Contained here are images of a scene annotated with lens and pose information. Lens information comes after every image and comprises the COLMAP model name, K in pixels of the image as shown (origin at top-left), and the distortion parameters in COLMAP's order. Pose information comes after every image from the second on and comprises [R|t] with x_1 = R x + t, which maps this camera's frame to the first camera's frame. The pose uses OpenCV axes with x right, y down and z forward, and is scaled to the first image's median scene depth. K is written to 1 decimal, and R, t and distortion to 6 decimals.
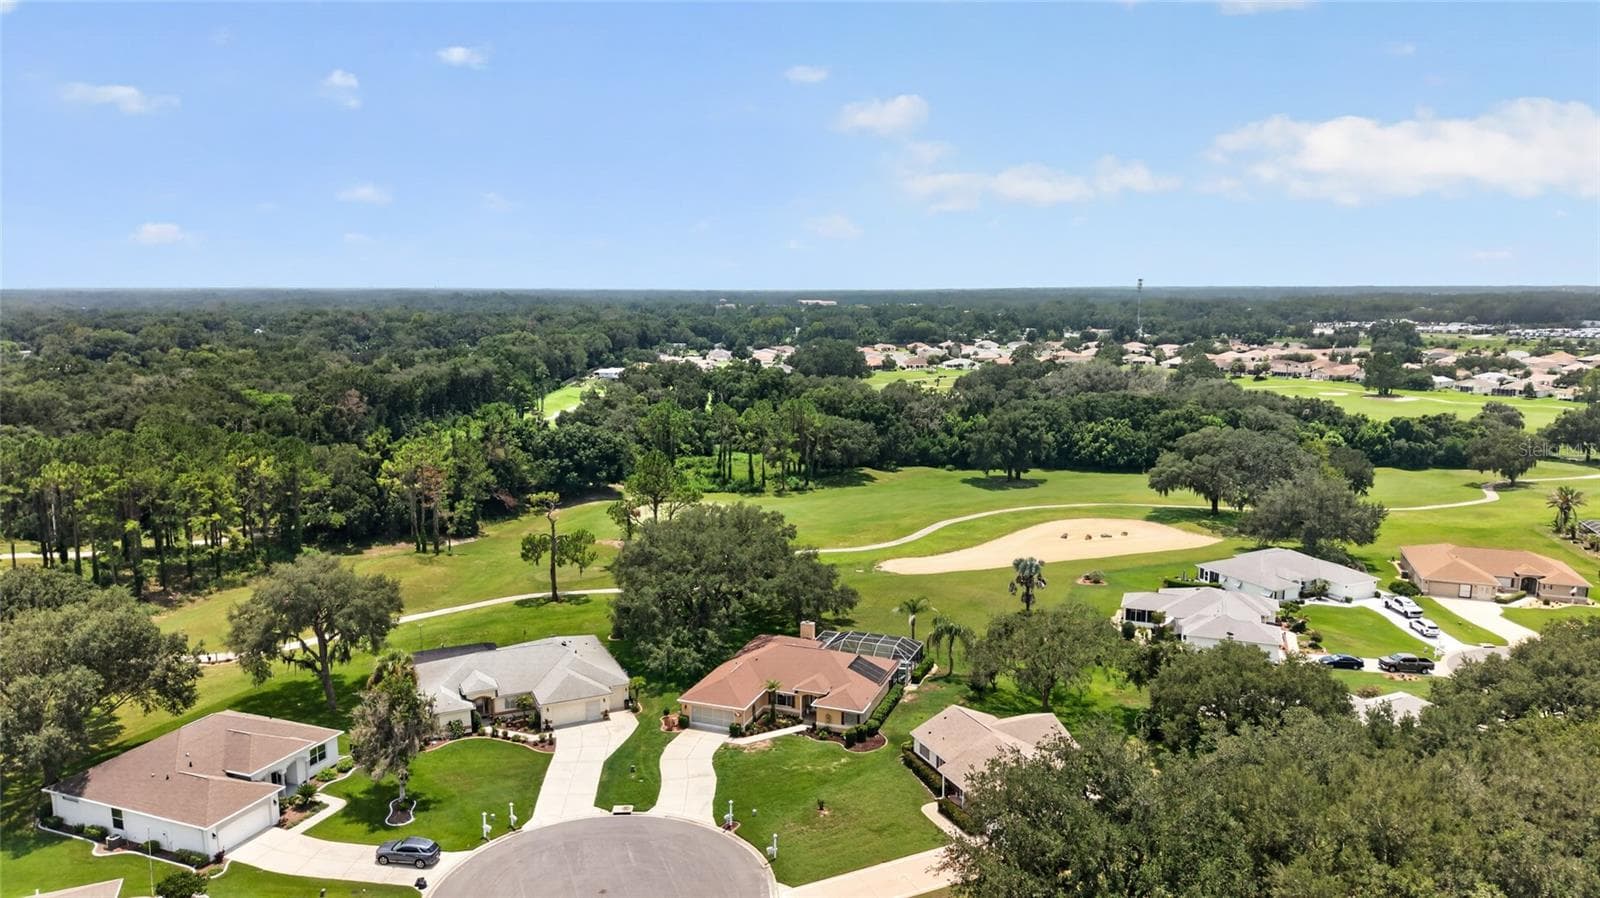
lens RADIAL K [[1074.3, 0, 803.3], [0, 1074.3, 447.1], [0, 0, 1]] dist [0.064842, -0.074992]
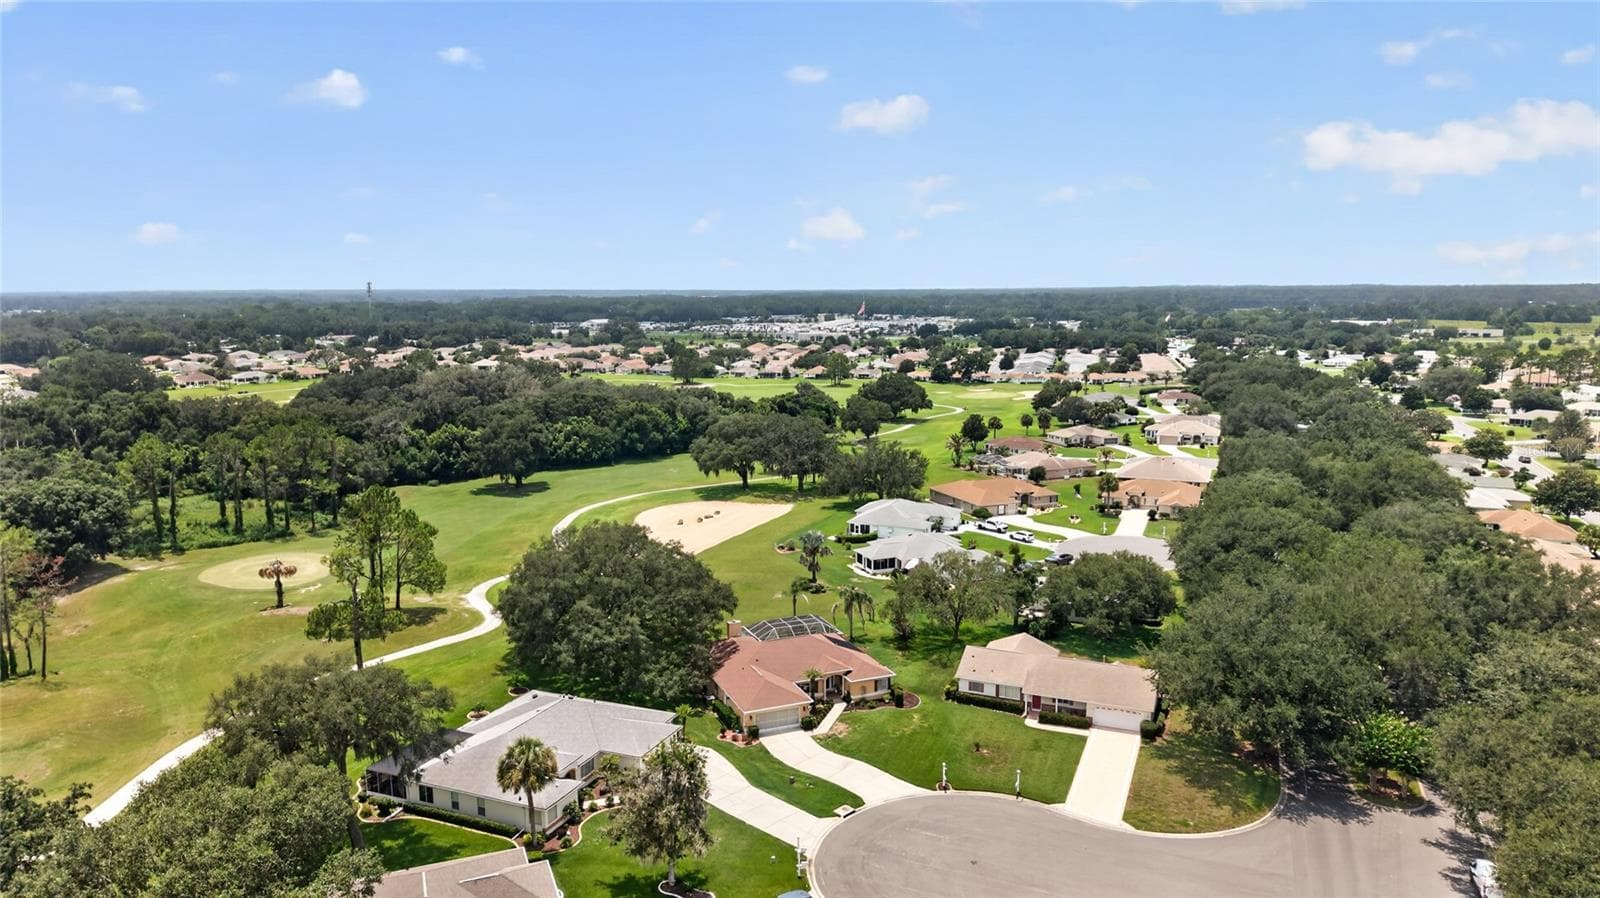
lens RADIAL K [[1059.2, 0, 811.1], [0, 1059.2, 499.7], [0, 0, 1]] dist [0.125751, -0.220426]
pose [[0.727613, -0.136270, 0.672317, -0.482552], [0.105352, 0.990642, 0.086774, -0.024241], [-0.677850, 0.007692, 0.735160, 0.170501]]
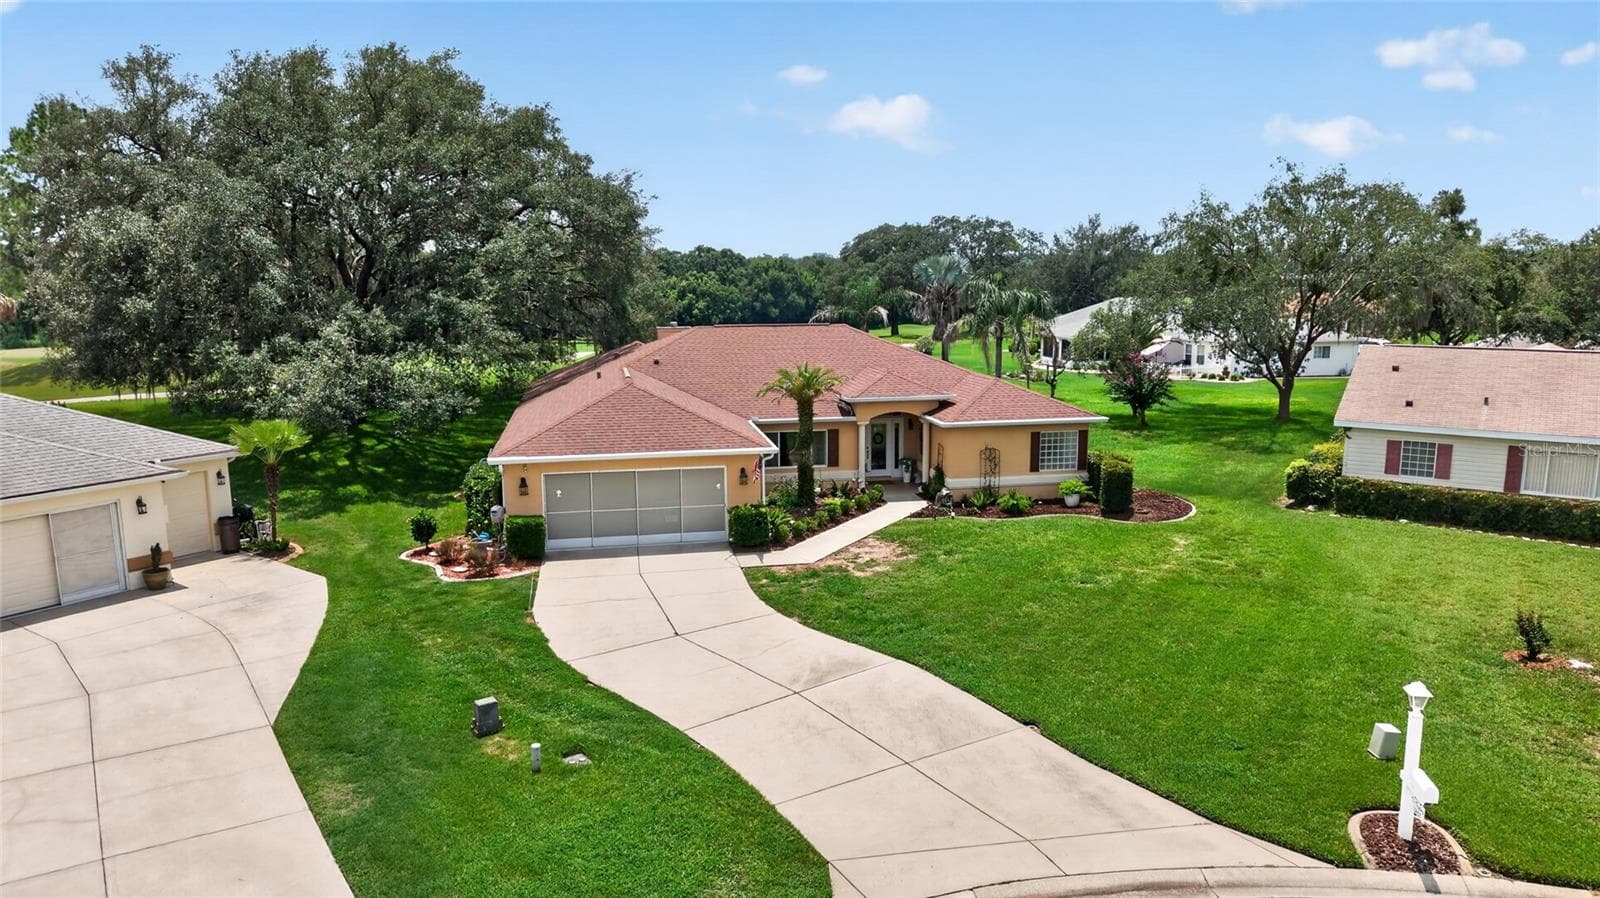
lens RADIAL K [[1074.3, 0, 803.3], [0, 1074.3, 447.1], [0, 0, 1]] dist [0.064842, -0.074992]
pose [[0.855938, -0.090430, 0.509109, -0.126339], [0.084861, 0.995805, 0.034207, 0.158635], [-0.510067, 0.013924, 0.860022, 0.515975]]
